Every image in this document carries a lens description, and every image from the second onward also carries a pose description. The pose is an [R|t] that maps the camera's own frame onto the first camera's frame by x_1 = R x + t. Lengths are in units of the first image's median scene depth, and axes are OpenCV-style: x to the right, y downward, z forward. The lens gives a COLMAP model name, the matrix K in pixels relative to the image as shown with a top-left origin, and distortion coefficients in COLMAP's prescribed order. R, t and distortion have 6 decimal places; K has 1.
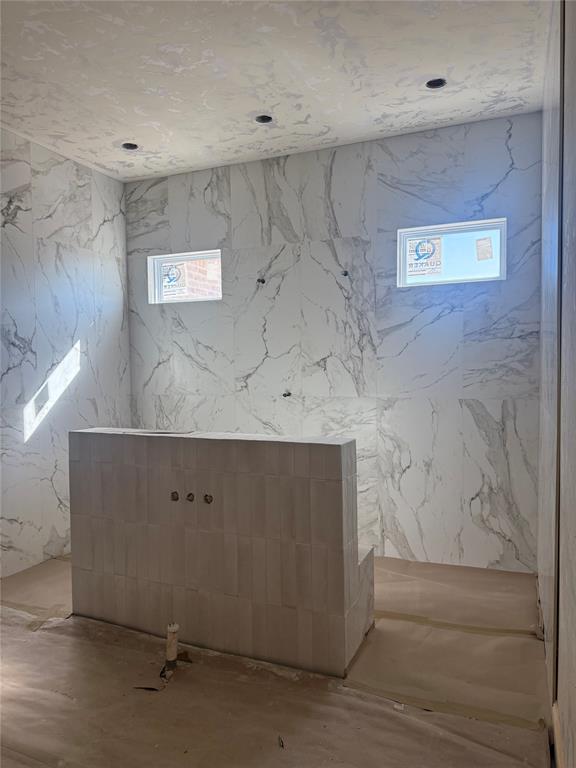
lens RADIAL K [[540.5, 0, 291.6], [0, 540.5, 385.8], [0, 0, 1]] dist [0.058229, -0.063760]
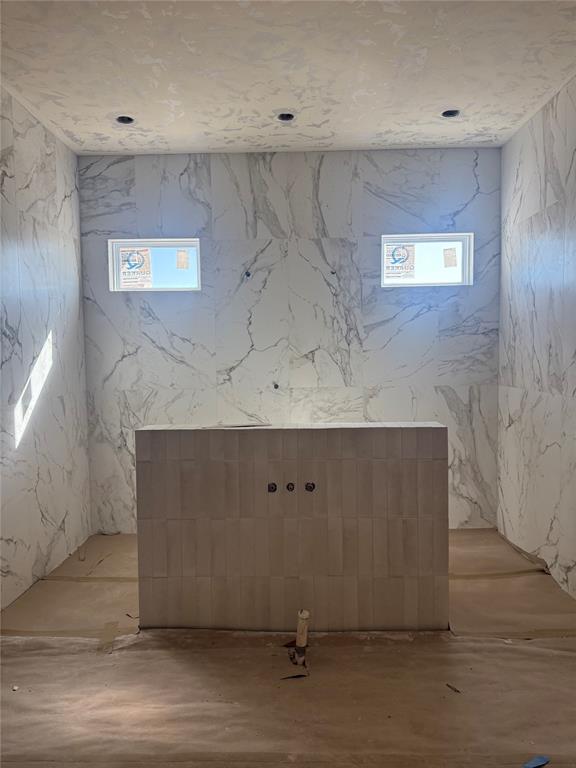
lens RADIAL K [[540.5, 0, 288.1], [0, 540.5, 384.1], [0, 0, 1]] dist [0.058229, -0.063760]
pose [[0.926376, -0.022452, 0.375929, -0.415278], [0.019242, 0.999739, 0.012294, -0.000299], [-0.376107, -0.004155, 0.926567, 0.044942]]
